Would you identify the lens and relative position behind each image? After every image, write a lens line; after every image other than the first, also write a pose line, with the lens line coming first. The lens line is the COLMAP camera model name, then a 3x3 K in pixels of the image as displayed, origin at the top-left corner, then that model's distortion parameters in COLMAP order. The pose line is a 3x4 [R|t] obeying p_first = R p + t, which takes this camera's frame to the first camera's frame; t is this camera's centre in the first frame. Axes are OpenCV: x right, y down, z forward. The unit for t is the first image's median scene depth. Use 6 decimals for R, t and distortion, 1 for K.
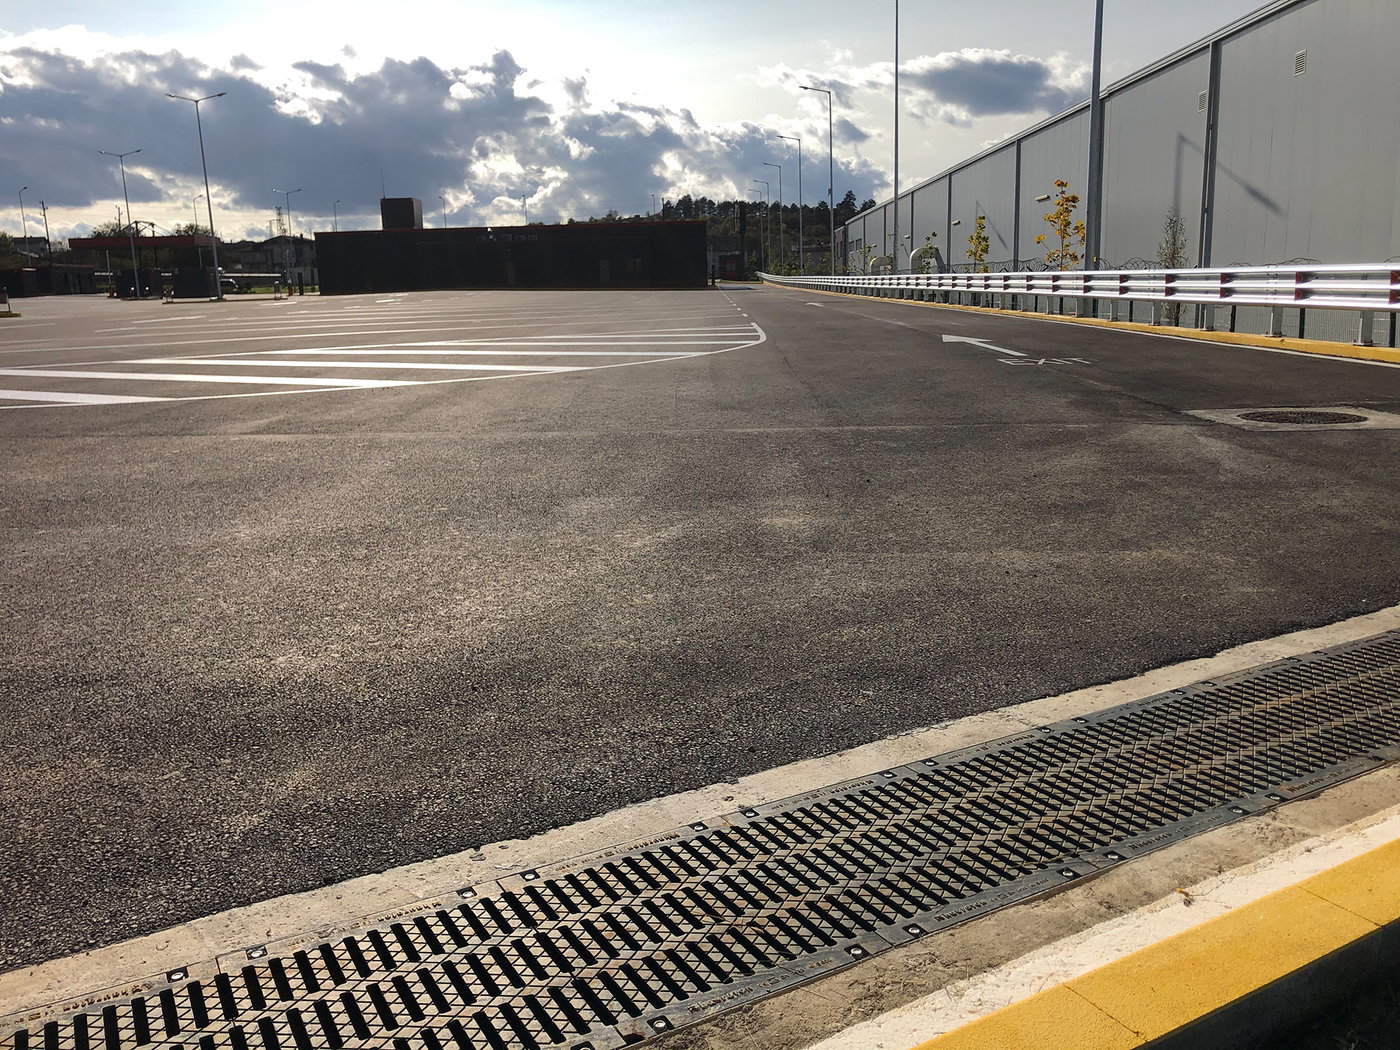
lens RADIAL K [[1149.4, 0, 700.0], [0, 1149.4, 525.0], [0, 0, 1]] dist [0.006623, 0.005796]
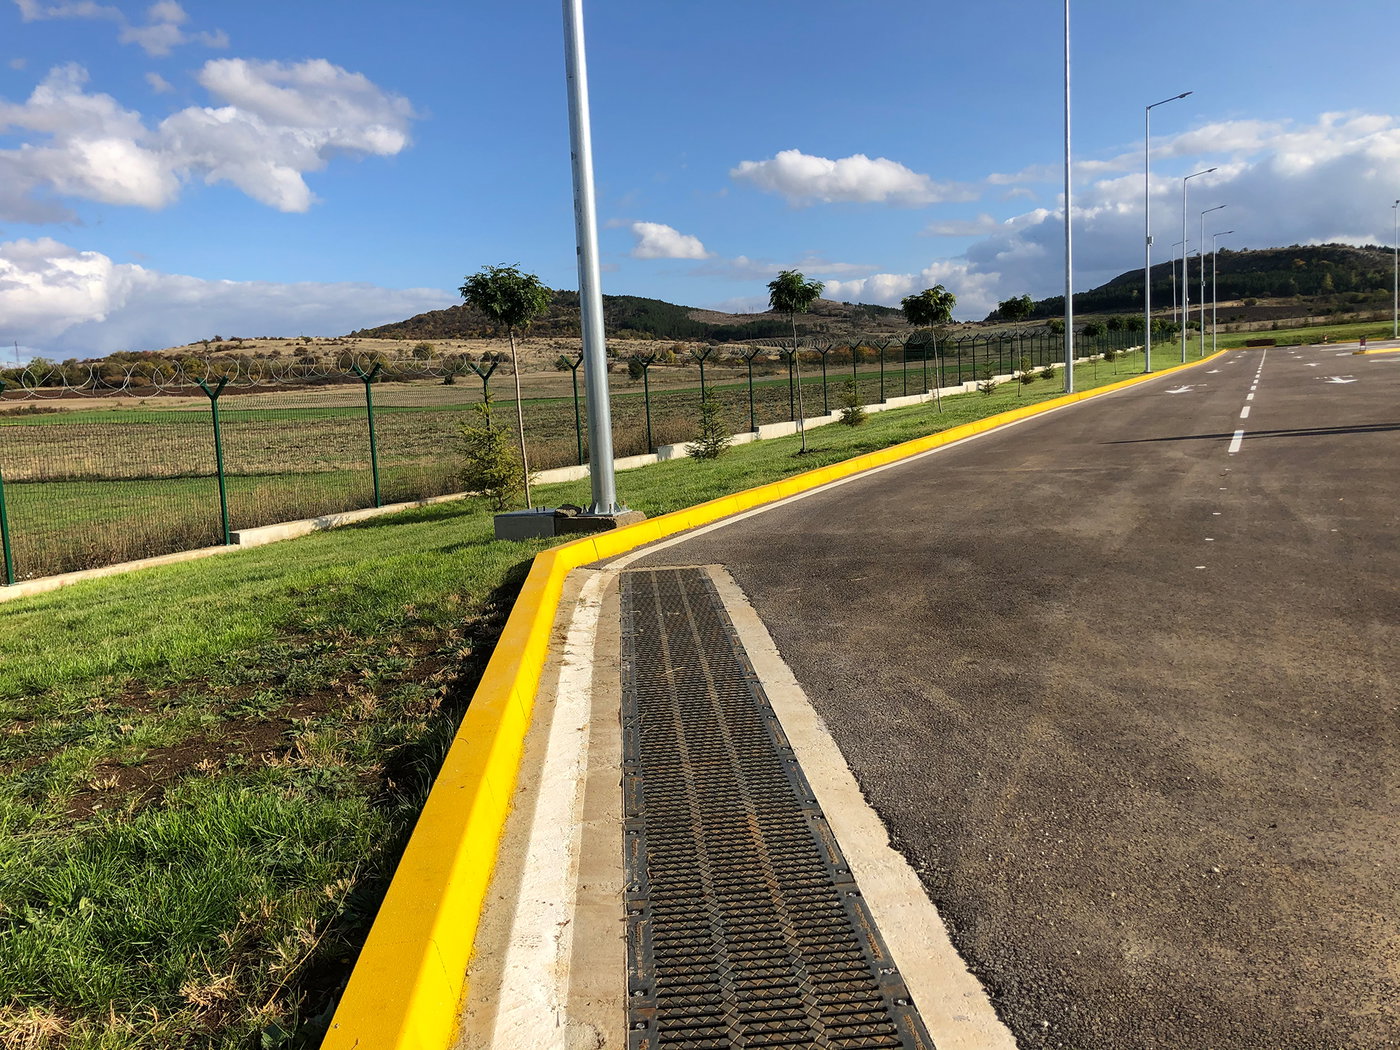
lens RADIAL K [[1149.4, 0, 700.0], [0, 1149.4, 525.0], [0, 0, 1]] dist [0.006623, 0.005796]
pose [[-0.430893, 0.164477, -0.887287, 1.244255], [-0.111571, 0.965995, 0.233249, -0.321269], [0.895479, 0.199501, -0.397890, 1.141132]]
